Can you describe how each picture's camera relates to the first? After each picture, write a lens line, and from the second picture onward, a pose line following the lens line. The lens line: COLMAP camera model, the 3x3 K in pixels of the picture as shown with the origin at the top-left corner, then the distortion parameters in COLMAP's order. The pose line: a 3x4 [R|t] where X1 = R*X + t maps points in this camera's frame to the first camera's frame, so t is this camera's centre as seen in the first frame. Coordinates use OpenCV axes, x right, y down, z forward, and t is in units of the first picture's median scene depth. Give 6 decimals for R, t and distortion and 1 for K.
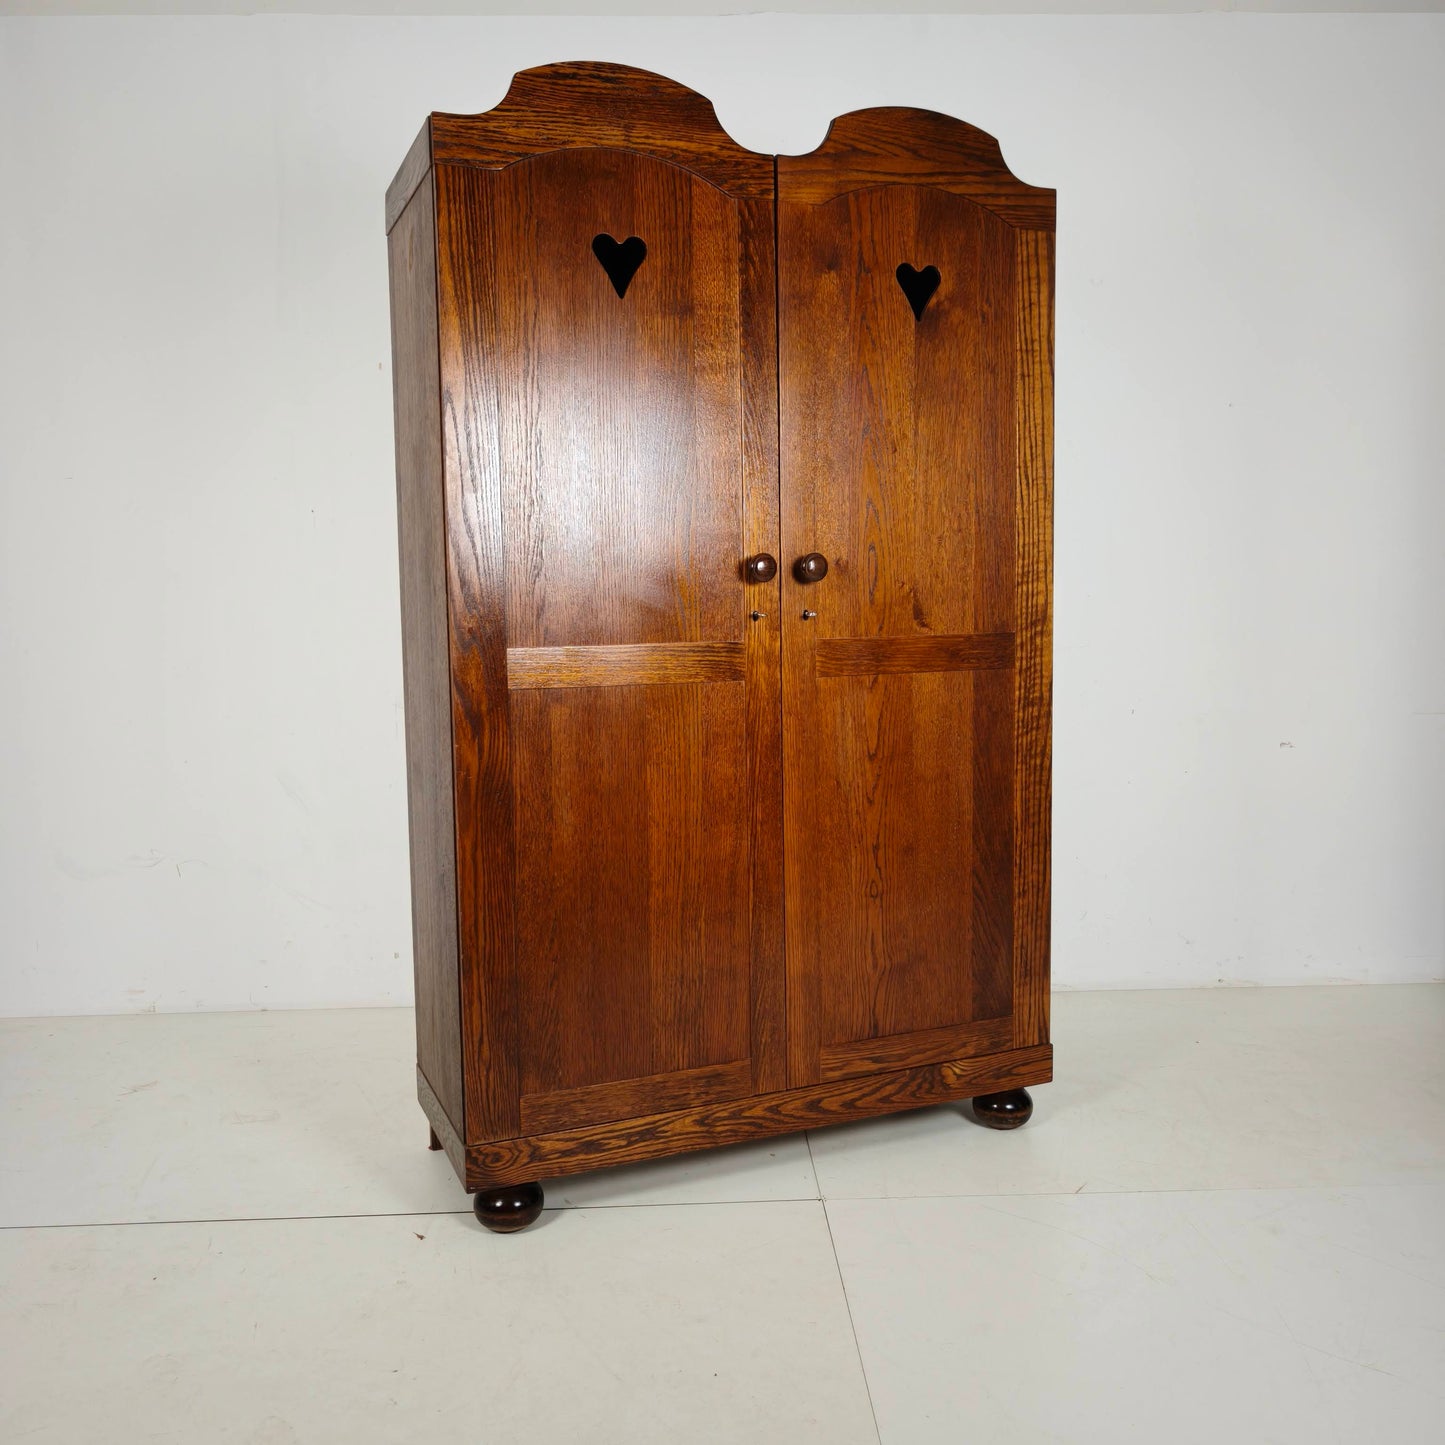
lens RADIAL K [[1321.9, 0, 735.7], [0, 1321.9, 719.2], [0, 0, 1]] dist [0.027438, 0.000000]
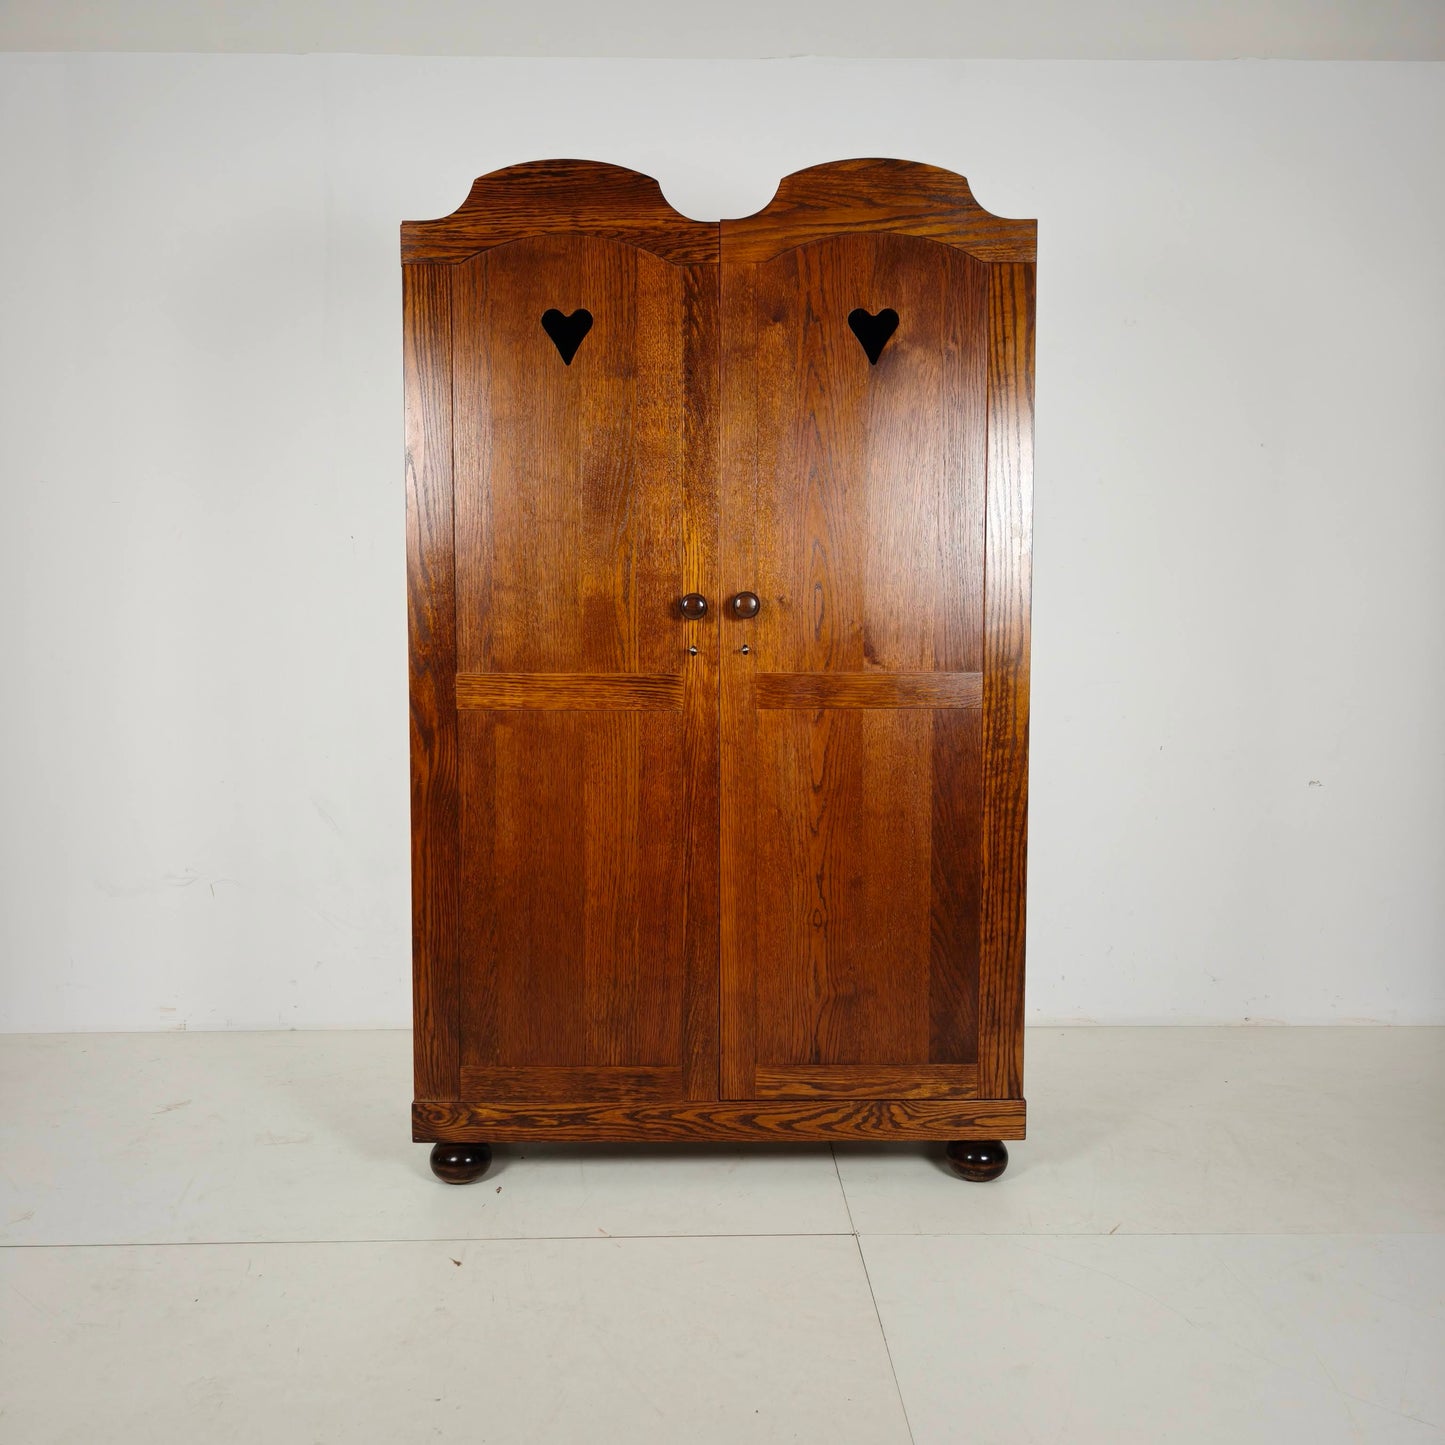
lens RADIAL K [[1321.9, 0, 720.8], [0, 1321.9, 710.9], [0, 0, 1]] dist [0.027438, 0.000000]
pose [[0.921893, 0.041724, -0.385190, 0.436295], [-0.048249, 0.998809, -0.007285, -0.021512], [0.384428, 0.025301, 0.922808, 0.022348]]
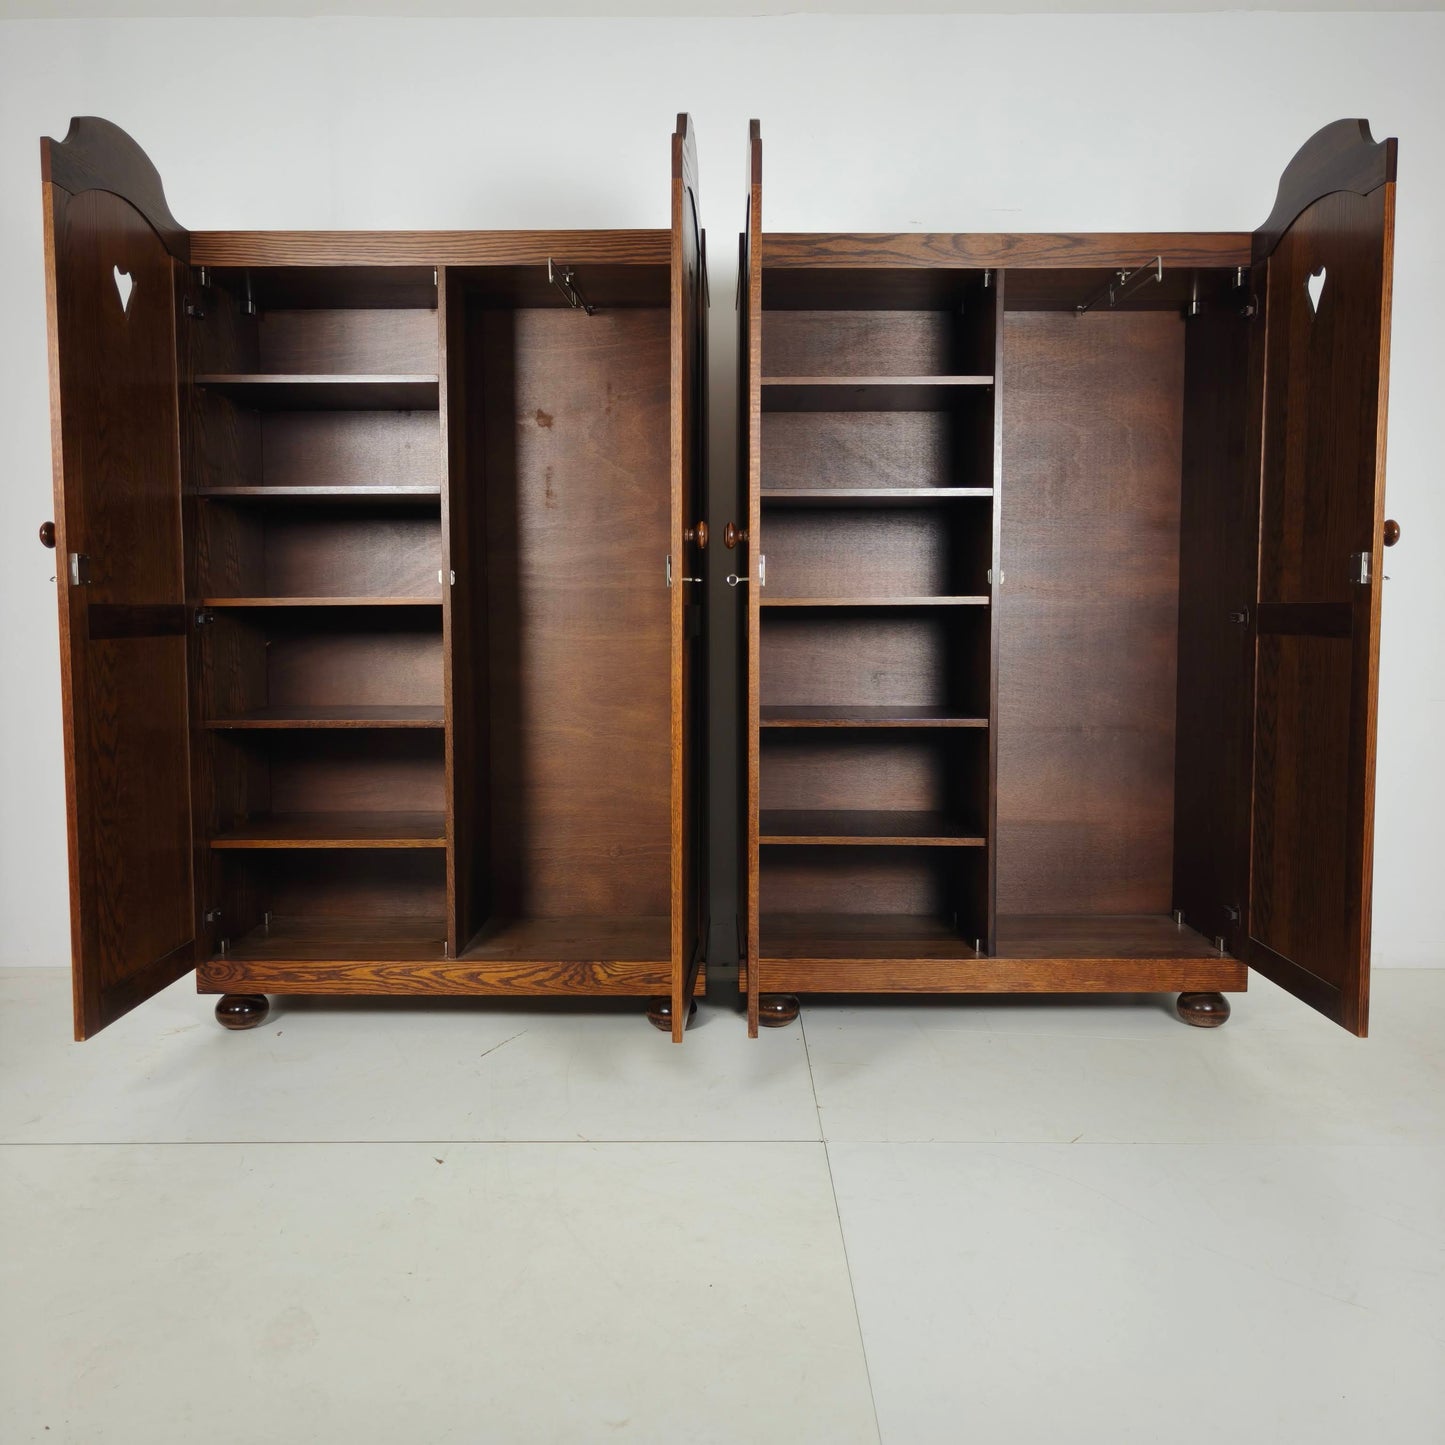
lens RADIAL K [[1321.9, 0, 721.9], [0, 1321.9, 712.3], [0, 0, 1]] dist [0.027438, 0.000000]
pose [[0.909984, 0.046580, -0.412018, 0.792861], [-0.050224, 0.998736, 0.001984, 0.027886], [0.411590, 0.018888, 0.911174, -0.050854]]
